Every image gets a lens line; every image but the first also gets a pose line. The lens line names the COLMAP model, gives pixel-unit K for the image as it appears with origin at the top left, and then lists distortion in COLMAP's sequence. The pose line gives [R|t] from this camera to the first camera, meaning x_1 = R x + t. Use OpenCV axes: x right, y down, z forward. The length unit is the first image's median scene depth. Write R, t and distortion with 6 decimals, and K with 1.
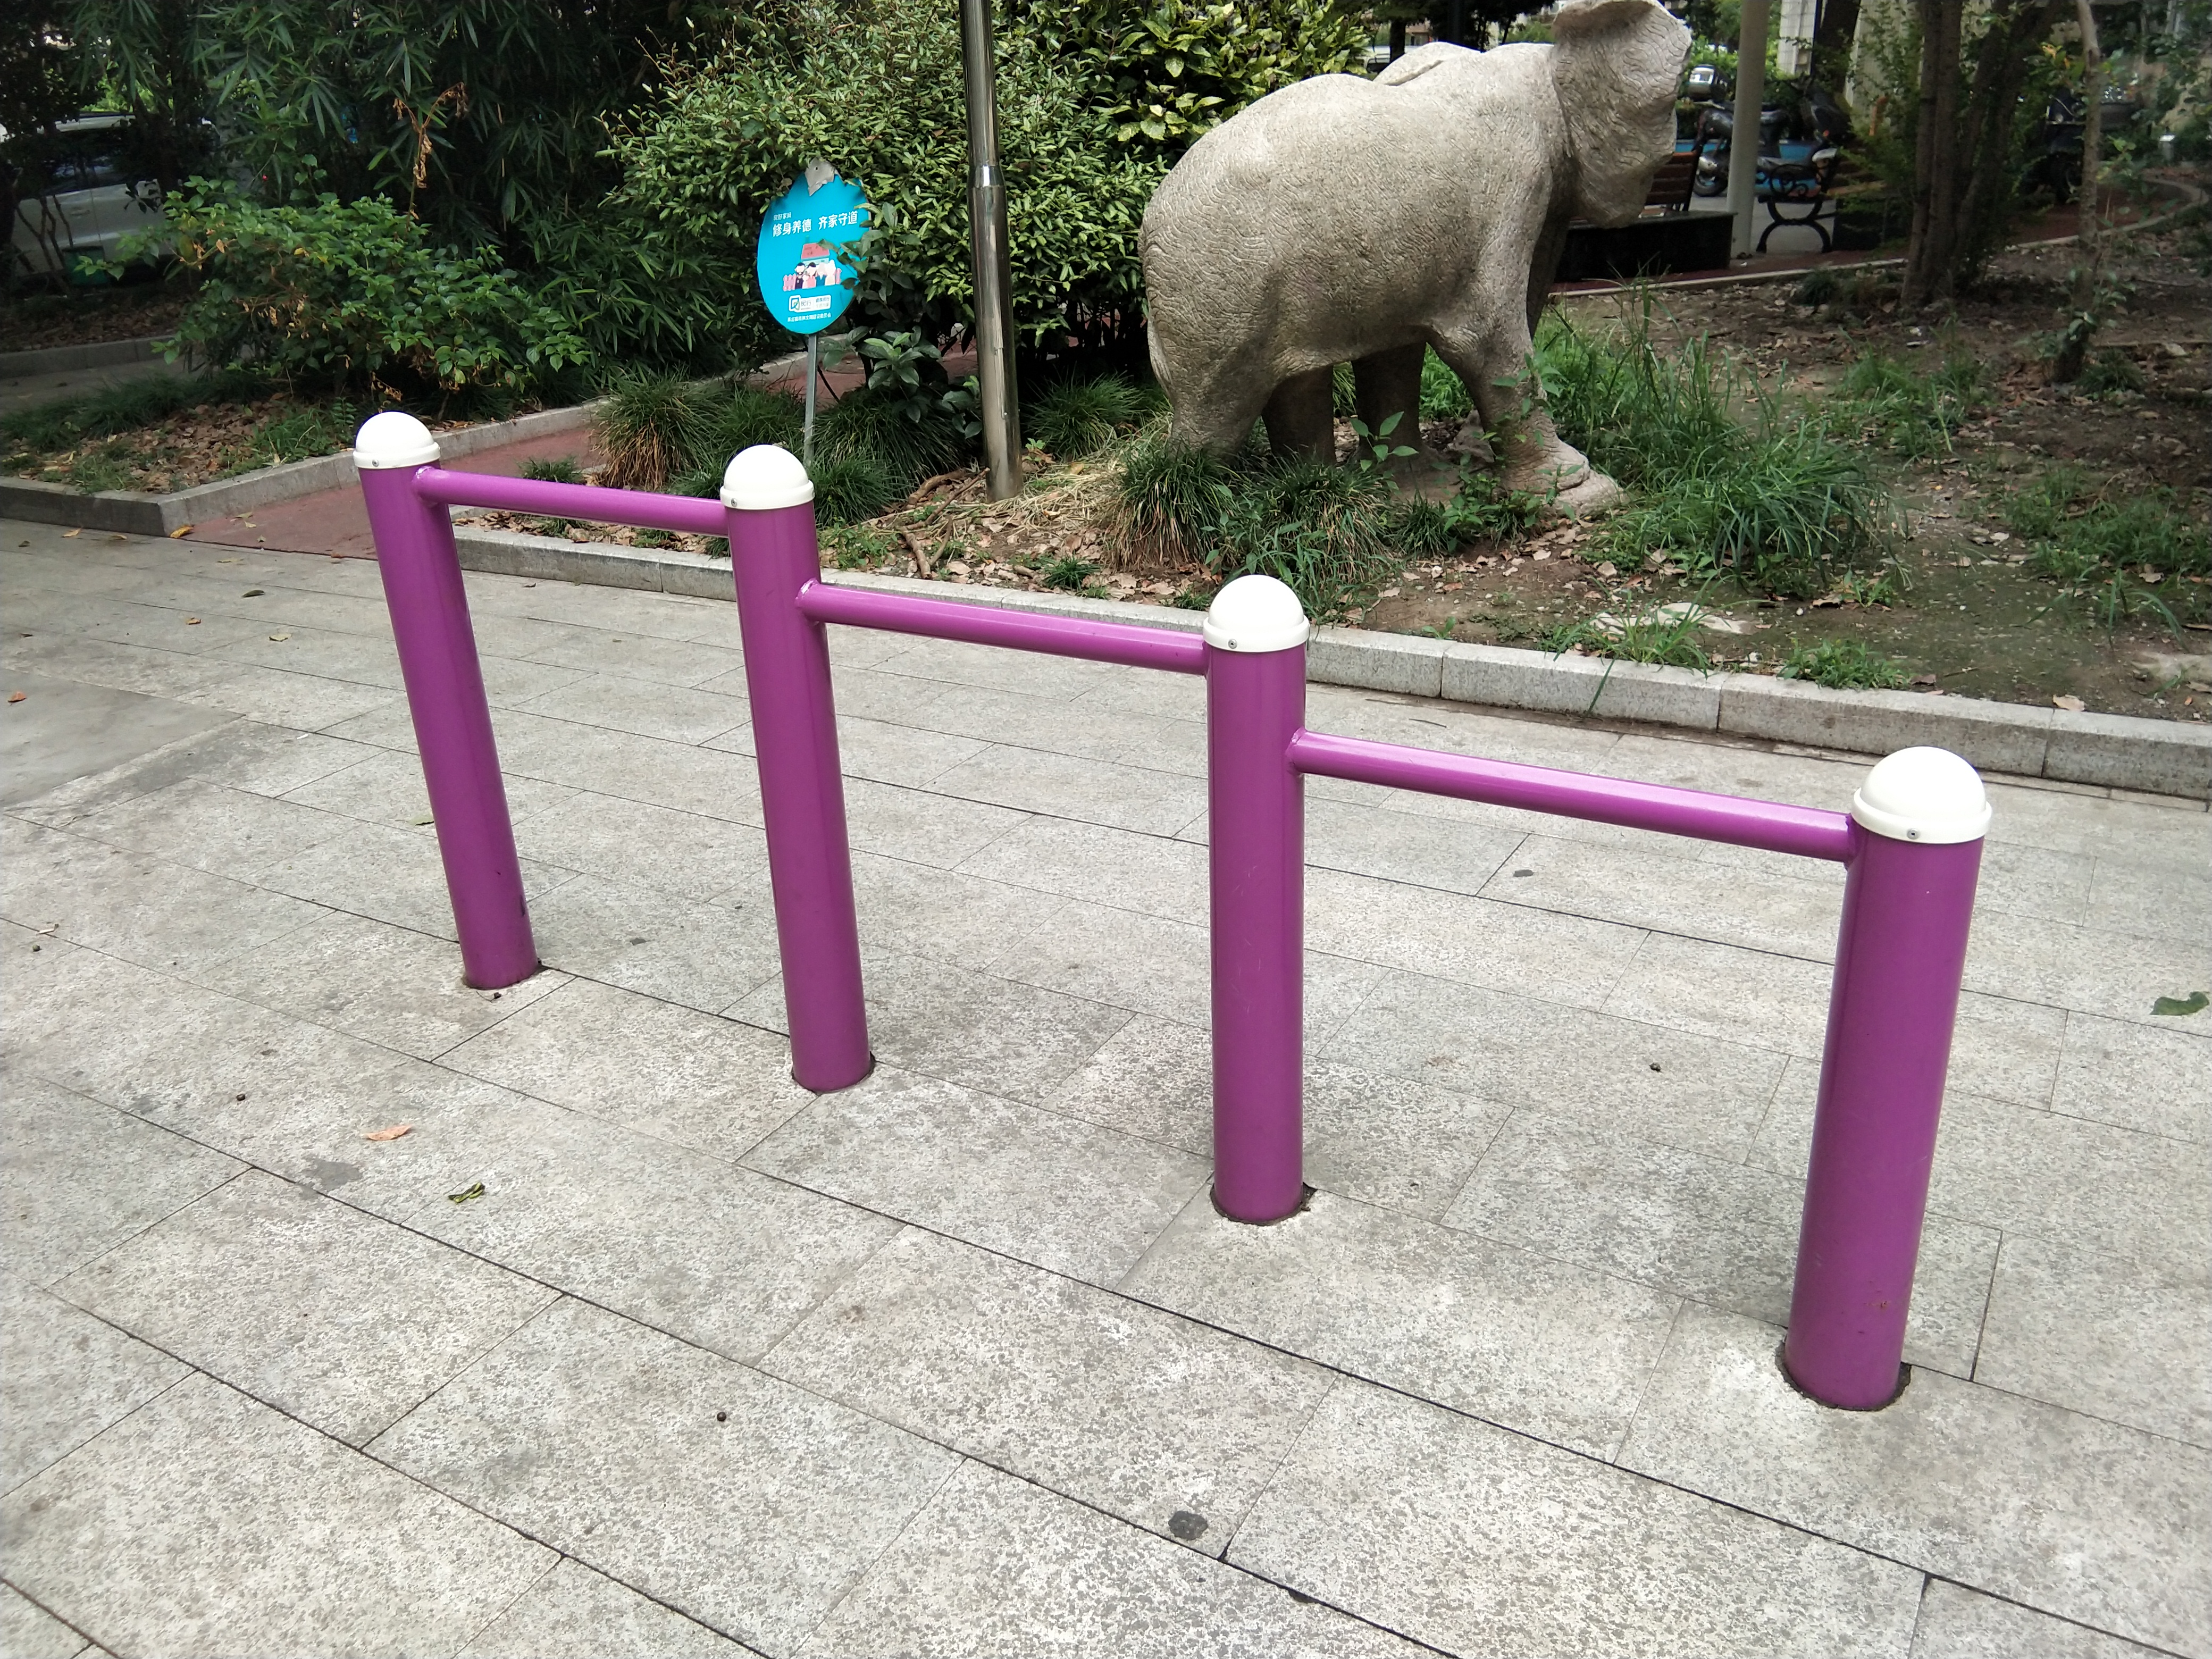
lens RADIAL K [[1835.7, 0, 1101.0], [0, 1835.7, 793.2], [0, 0, 1]] dist [0.179762, -0.348093]
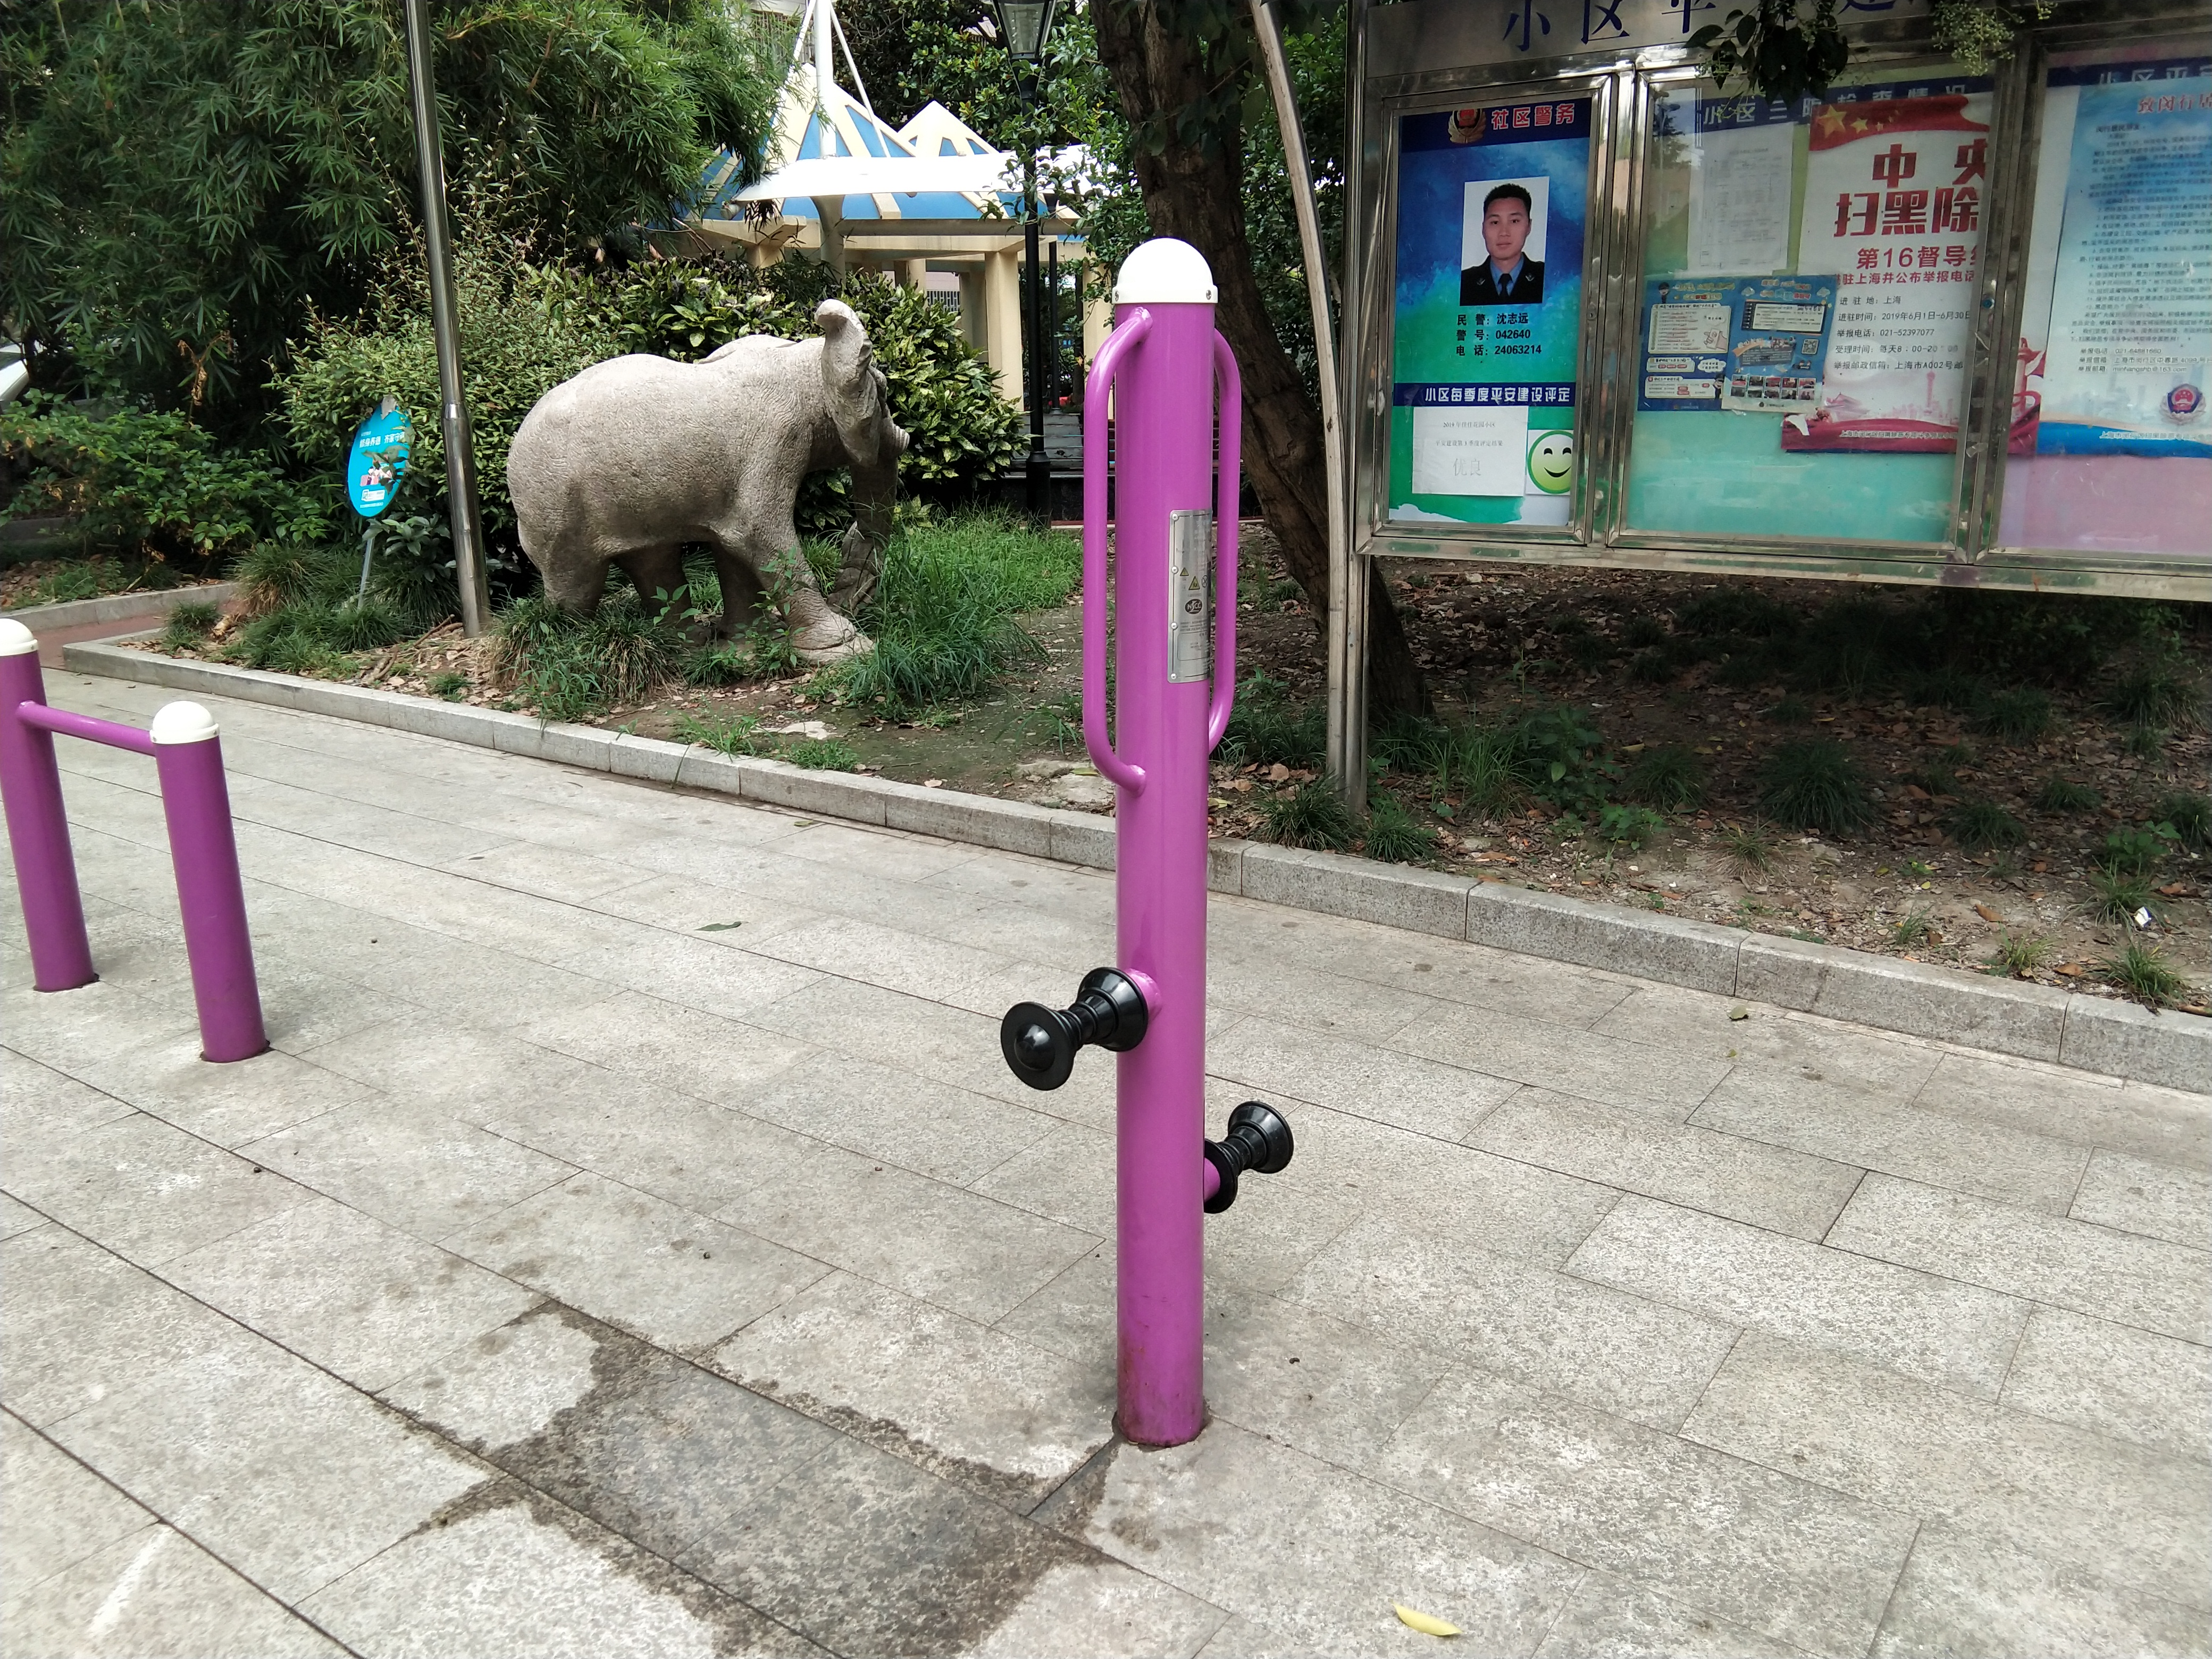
lens RADIAL K [[1764.4, 0, 1068.6], [0, 1764.4, 819.5], [0, 0, 1]] dist [0.096505, -0.140375]
pose [[0.996964, 0.048946, -0.060562, 0.562245], [-0.054385, 0.994301, -0.091690, 0.083661], [0.055729, 0.094705, 0.993944, -0.322255]]
